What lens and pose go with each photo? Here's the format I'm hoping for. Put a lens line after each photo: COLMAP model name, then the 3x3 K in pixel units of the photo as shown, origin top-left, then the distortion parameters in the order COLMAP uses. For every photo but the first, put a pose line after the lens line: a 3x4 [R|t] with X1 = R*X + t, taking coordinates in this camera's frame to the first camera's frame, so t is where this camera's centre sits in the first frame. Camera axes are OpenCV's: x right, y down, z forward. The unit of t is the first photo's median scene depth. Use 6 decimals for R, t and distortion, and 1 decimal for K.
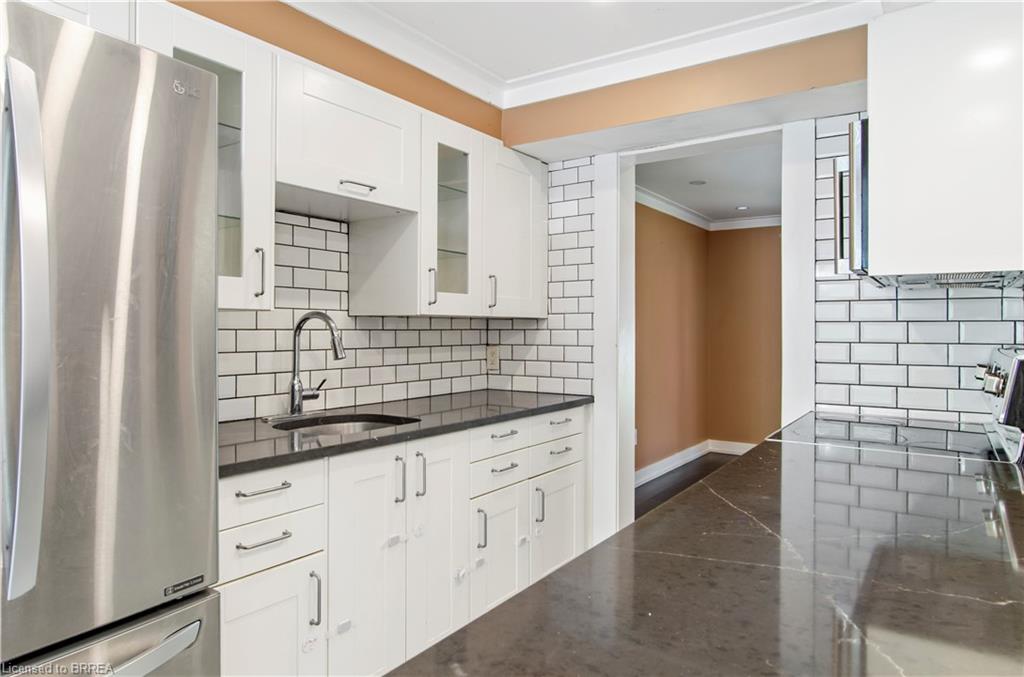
lens RADIAL K [[635.4, 0, 511.6], [0, 635.4, 327.9], [0, 0, 1]] dist [0.001335, 0.000000]
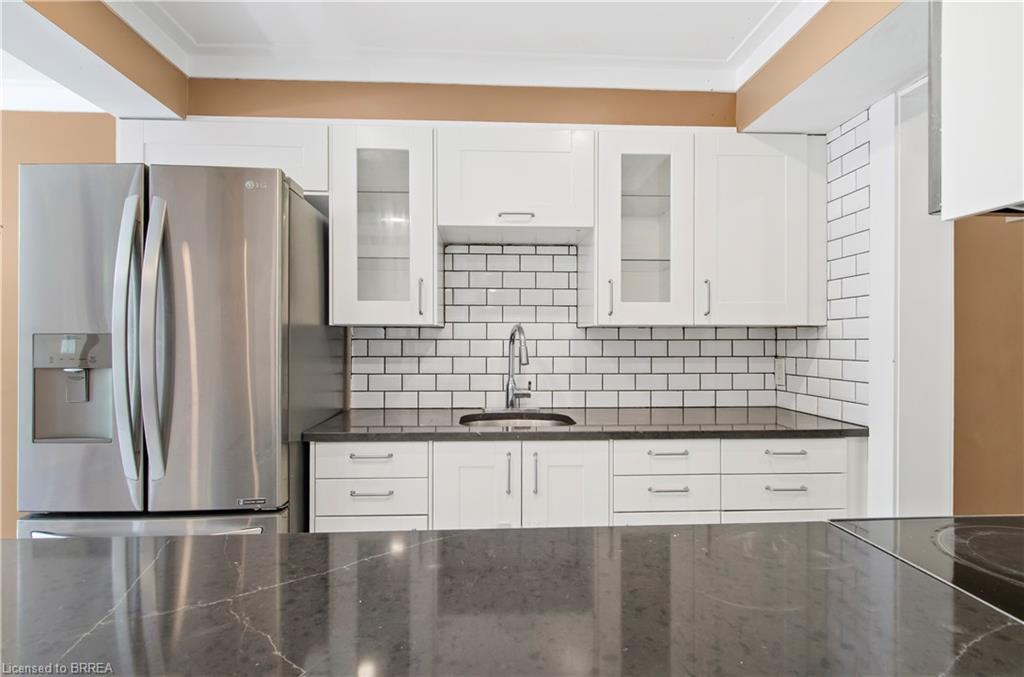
lens RADIAL K [[541.4, 0, 508.4], [0, 541.4, 340.7], [0, 0, 1]] dist [-0.001264, -0.000508]
pose [[0.610332, 0.000596, -0.792146, 0.393803], [0.002718, 0.999992, 0.002846, 0.001196], [0.792141, -0.003890, 0.610325, 0.286489]]
